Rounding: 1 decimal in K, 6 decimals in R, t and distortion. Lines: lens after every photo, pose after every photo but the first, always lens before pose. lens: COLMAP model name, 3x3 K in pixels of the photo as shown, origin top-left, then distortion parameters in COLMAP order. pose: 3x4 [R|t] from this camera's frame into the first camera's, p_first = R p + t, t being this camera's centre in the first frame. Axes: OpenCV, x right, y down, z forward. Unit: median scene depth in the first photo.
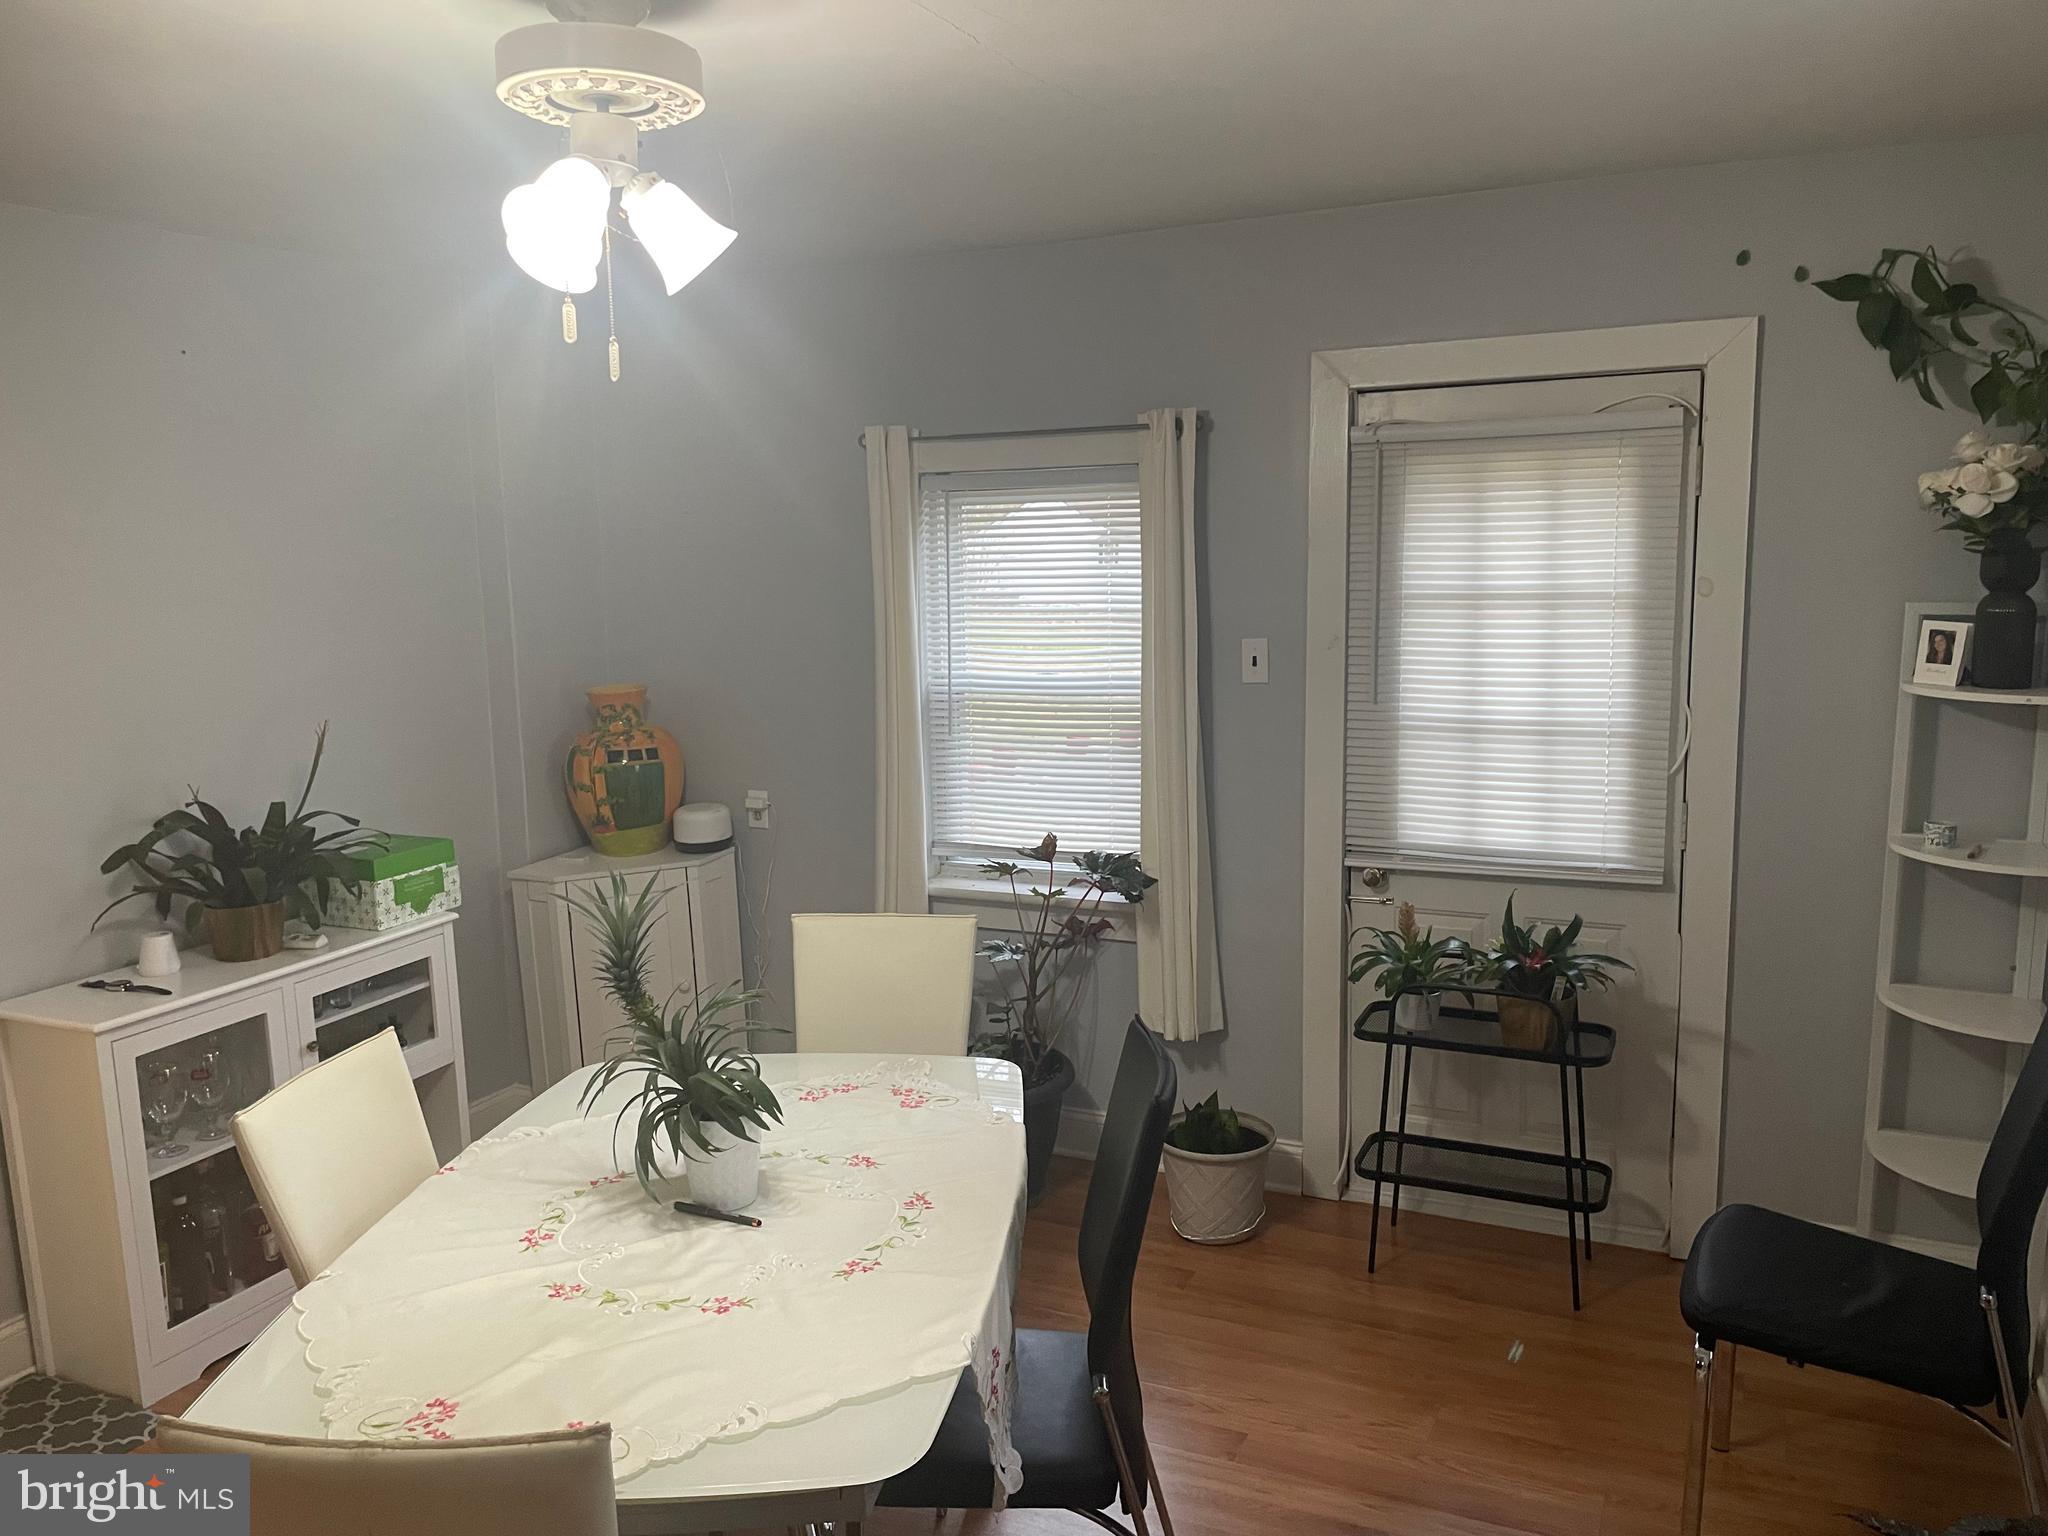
lens RADIAL K [[1543.7, 0, 1024.0], [0, 1543.7, 768.0], [0, 0, 1]] dist [0.100992, -0.136030]
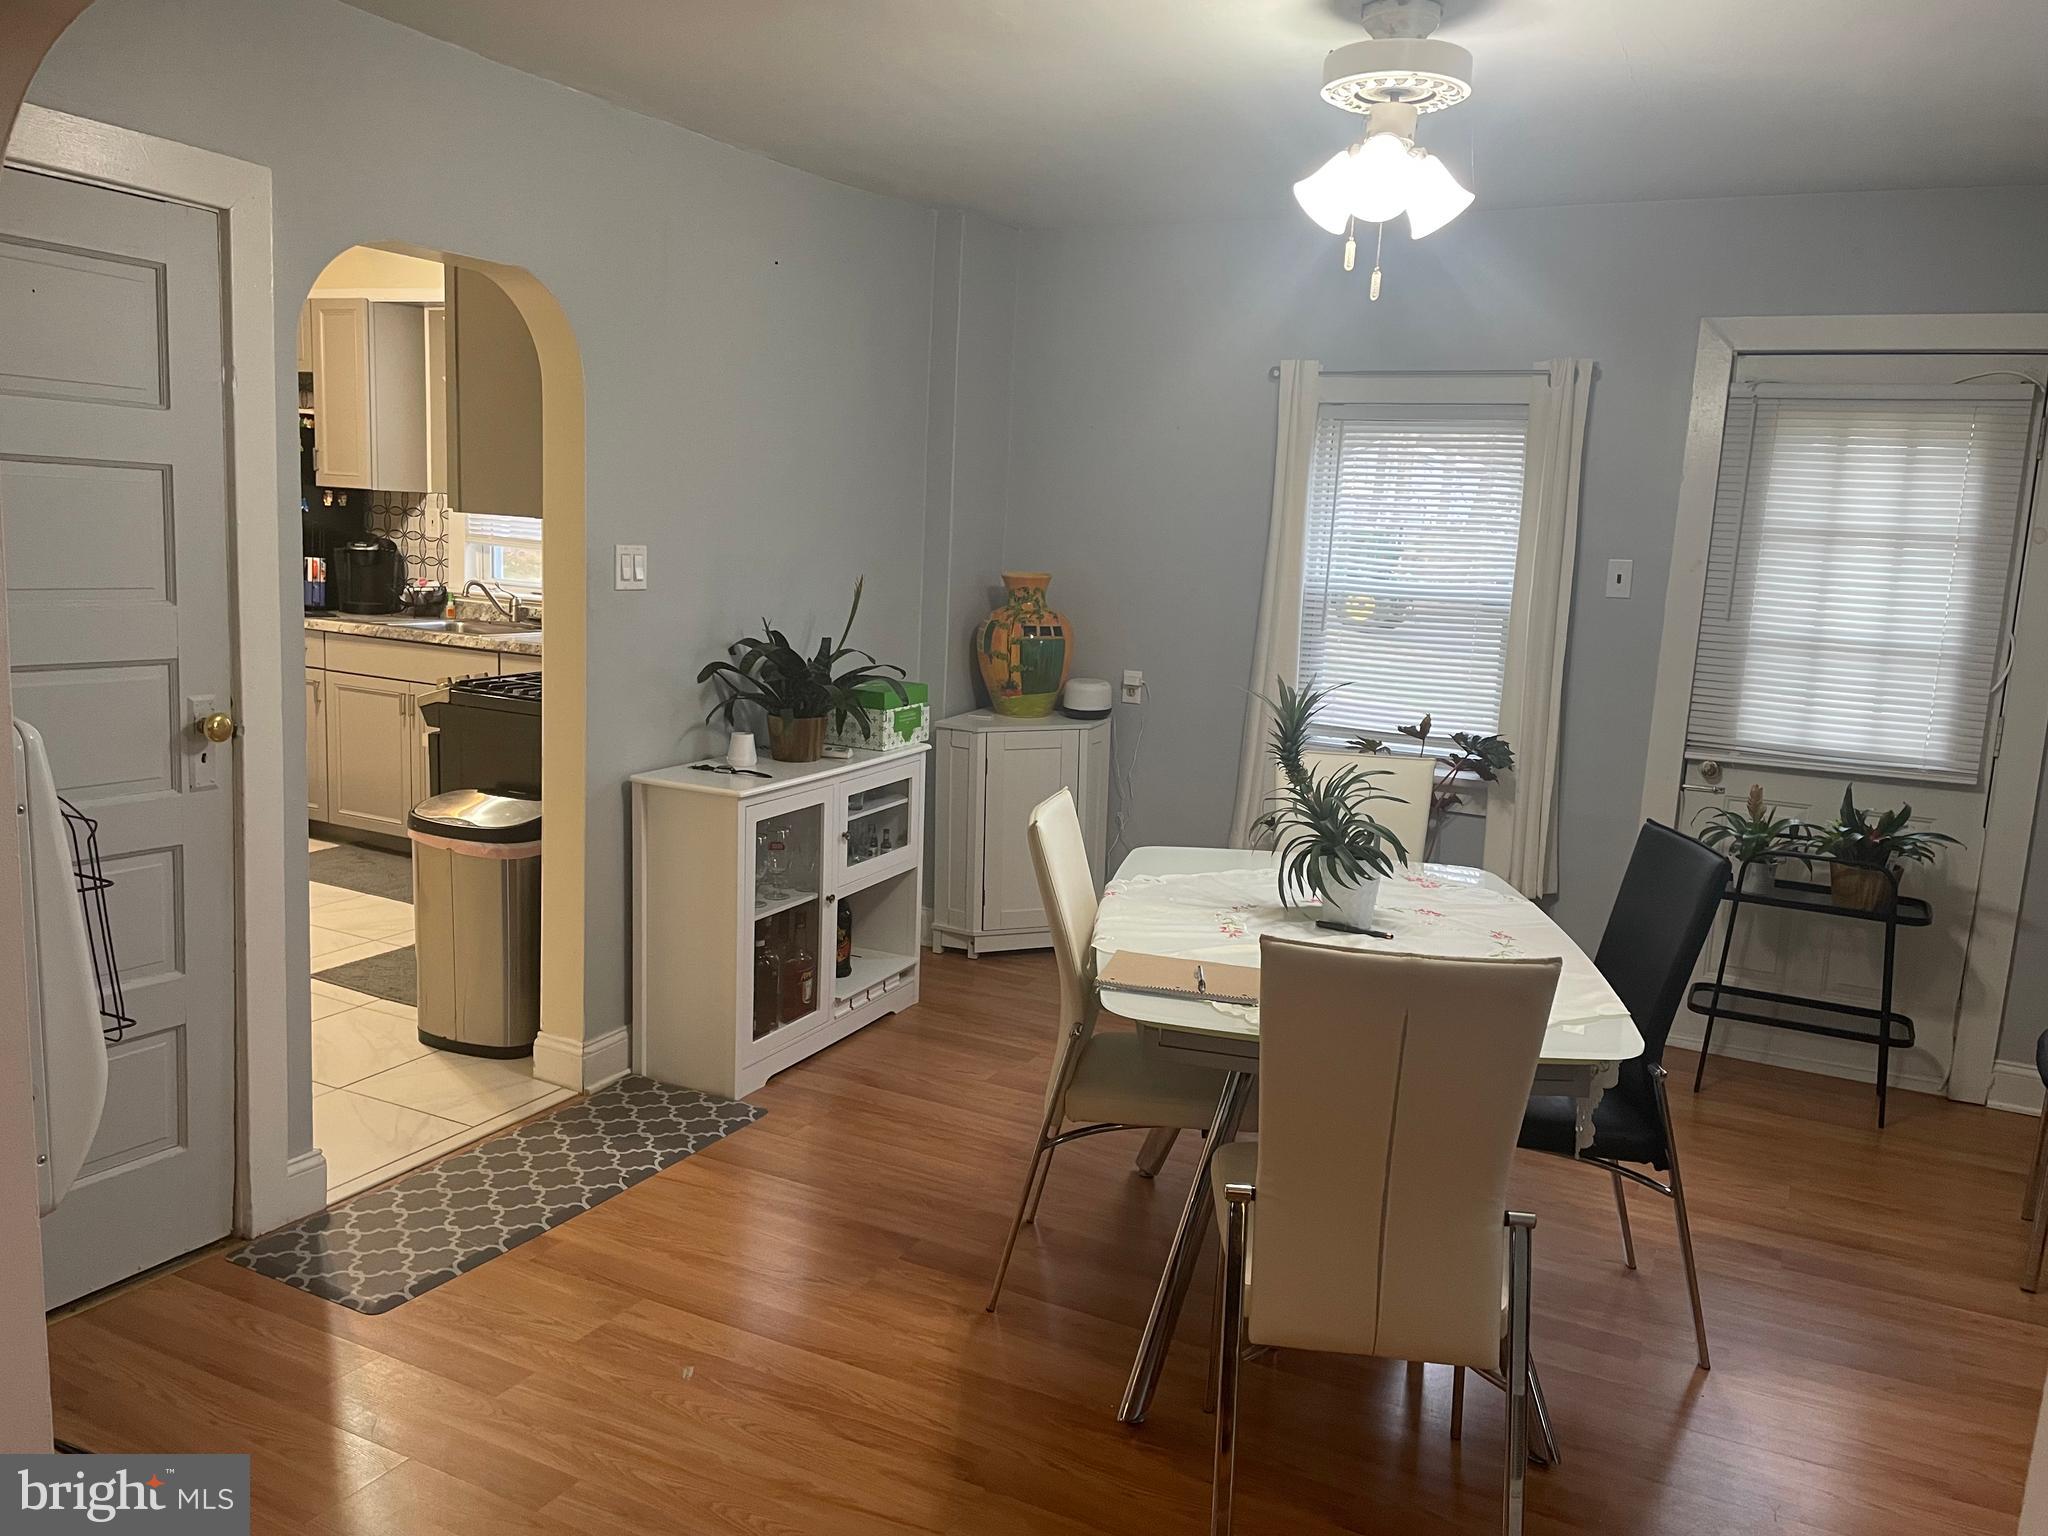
lens RADIAL K [[1543.7, 0, 1024.0], [0, 1543.7, 768.0], [0, 0, 1]] dist [0.100992, -0.136030]
pose [[0.997110, 0.071616, -0.025368, -0.271882], [-0.070966, 0.997149, 0.025659, 0.078683], [0.027133, -0.023785, 0.999349, -0.205614]]
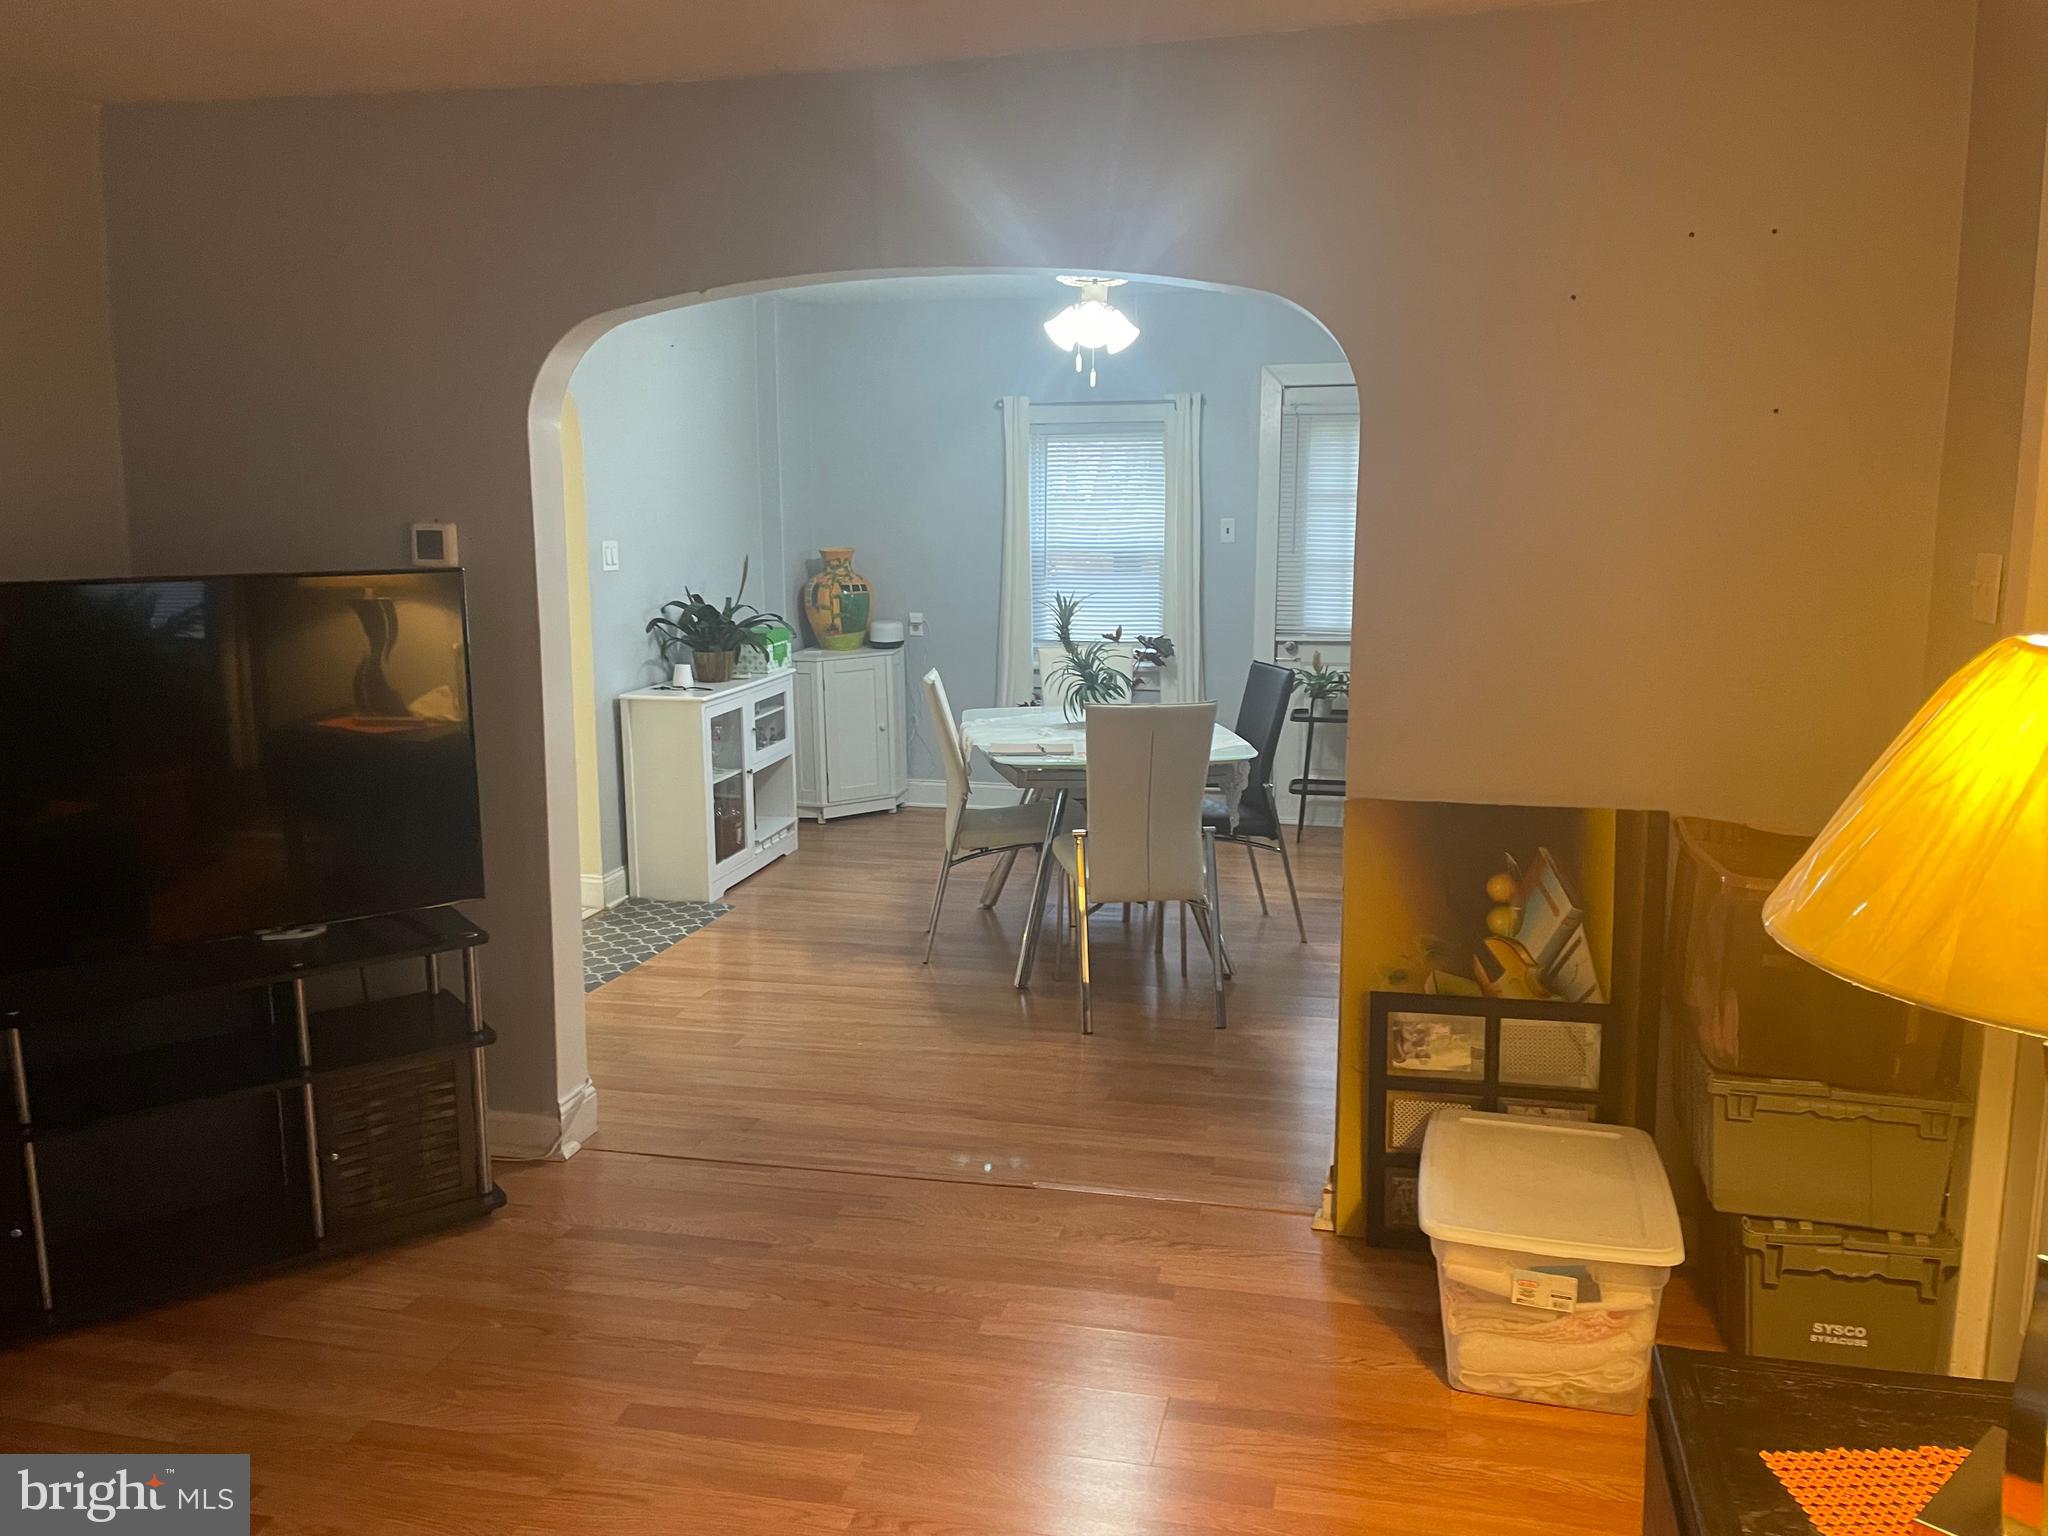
lens RADIAL K [[1545.0, 0, 1032.2], [0, 1545.0, 742.4], [0, 0, 1]] dist [0.090825, -0.118855]
pose [[0.979743, -0.013521, 0.199800, -0.474000], [0.010692, 0.999827, 0.015231, 0.160106], [-0.199972, -0.012786, 0.979718, -0.803315]]
